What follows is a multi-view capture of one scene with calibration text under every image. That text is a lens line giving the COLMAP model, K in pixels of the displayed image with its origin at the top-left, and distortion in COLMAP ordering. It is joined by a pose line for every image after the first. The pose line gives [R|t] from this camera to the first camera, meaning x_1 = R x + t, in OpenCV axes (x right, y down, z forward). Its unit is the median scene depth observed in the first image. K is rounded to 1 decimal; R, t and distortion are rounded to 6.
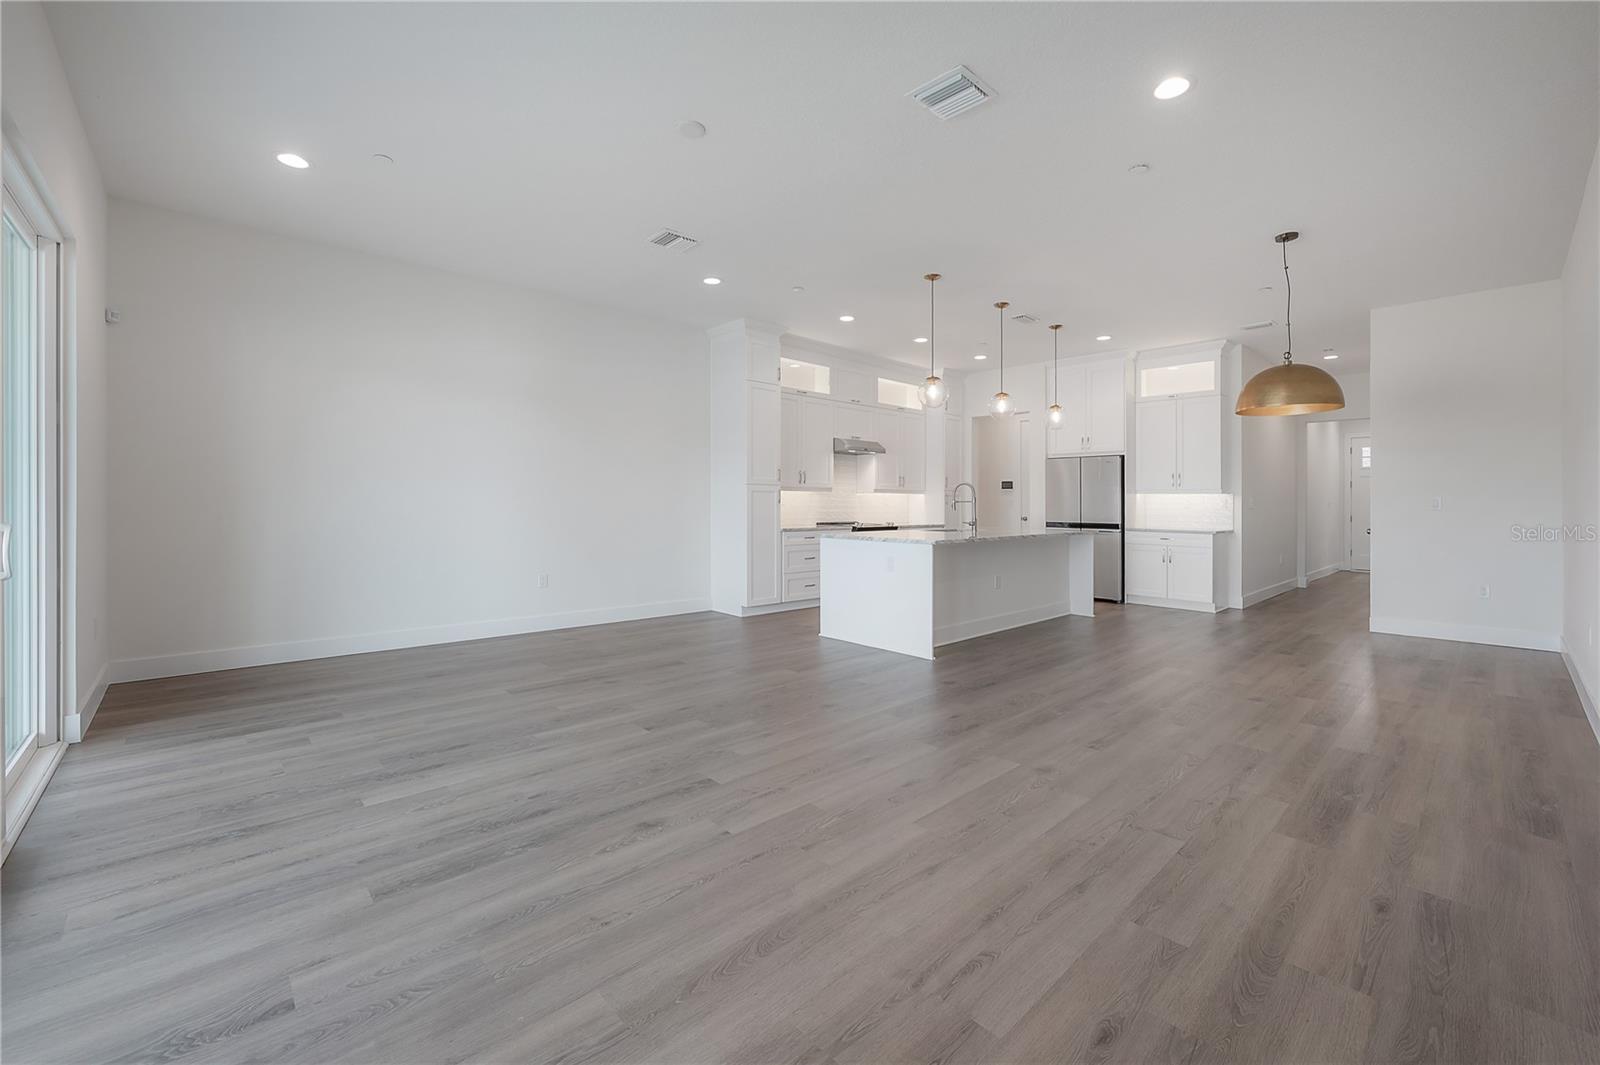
lens RADIAL K [[647.1, 0, 806.2], [0, 647.1, 500.9], [0, 0, 1]] dist [-0.003528, 0.000166]
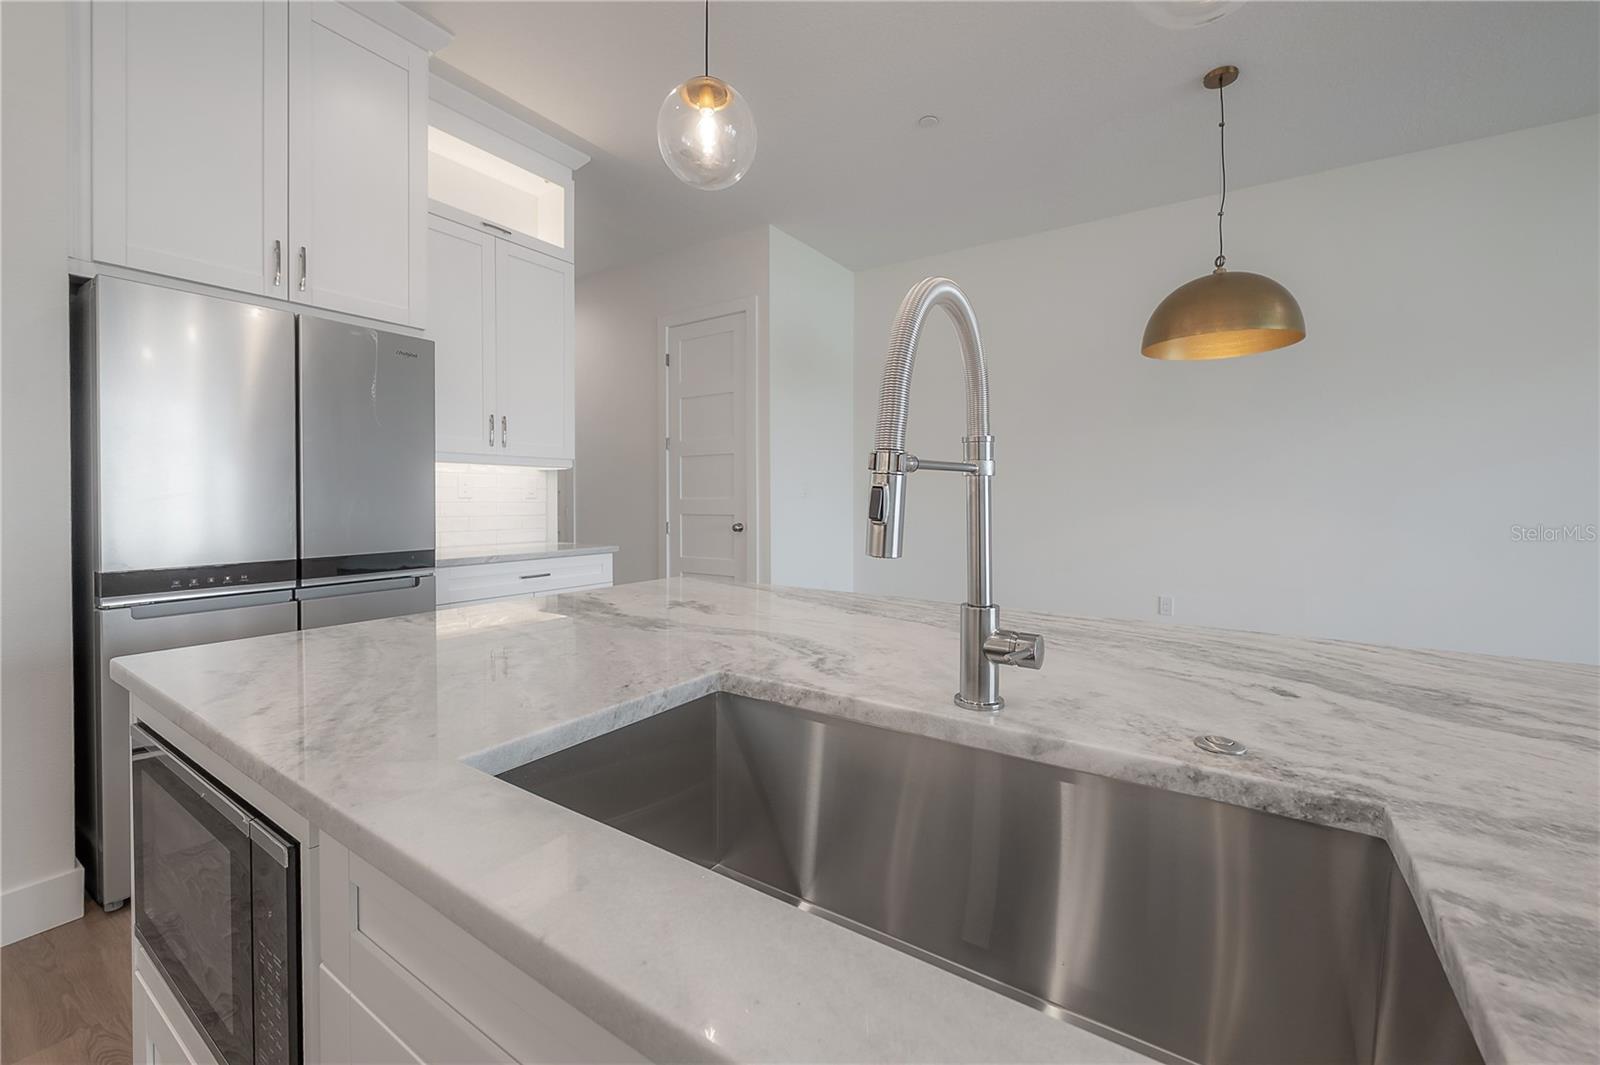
lens RADIAL K [[647.1, 0, 806.2], [0, 647.1, 500.9], [0, 0, 1]] dist [-0.003528, 0.000166]
pose [[-0.236131, -0.014363, 0.971615, 0.274909], [-0.002547, 0.999896, 0.014162, 0.012788], [-0.971718, 0.000870, -0.236143, 2.002682]]
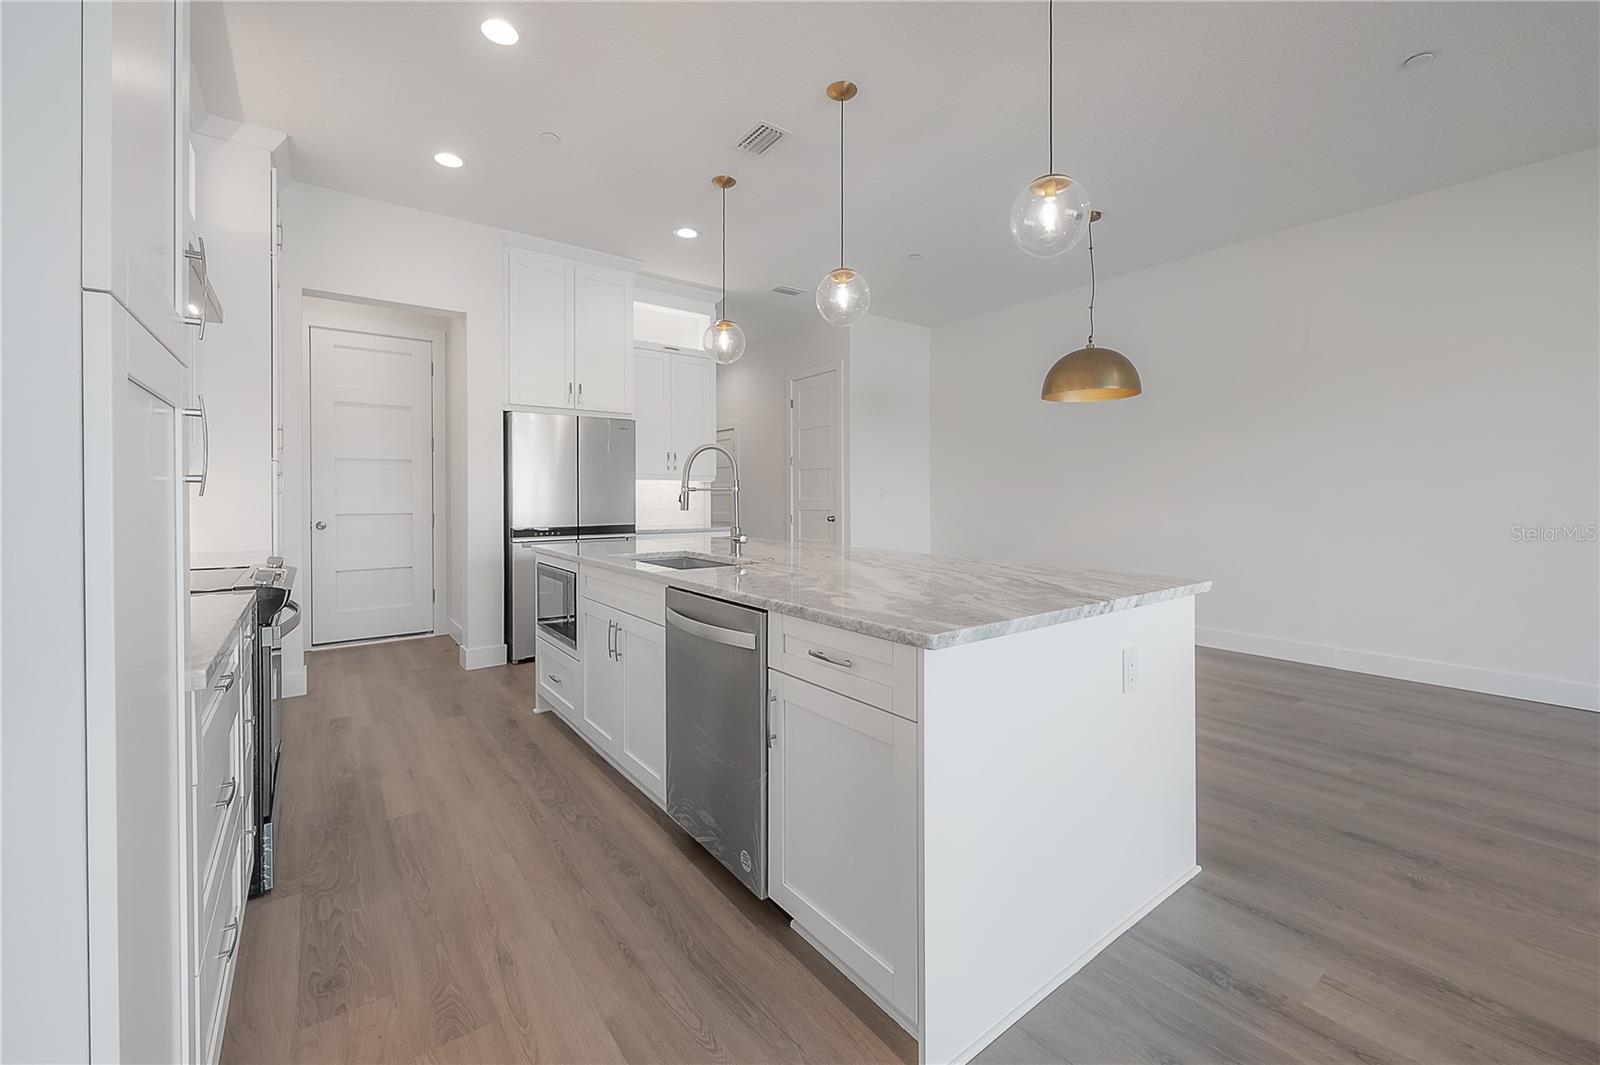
lens RADIAL K [[647.1, 0, 806.2], [0, 647.1, 500.9], [0, 0, 1]] dist [-0.003528, 0.000166]
pose [[0.095065, -0.014773, 0.995361, -0.337297], [-0.000411, 0.999889, 0.014879, 0.003777], [-0.995471, -0.001824, 0.095048, 1.713349]]
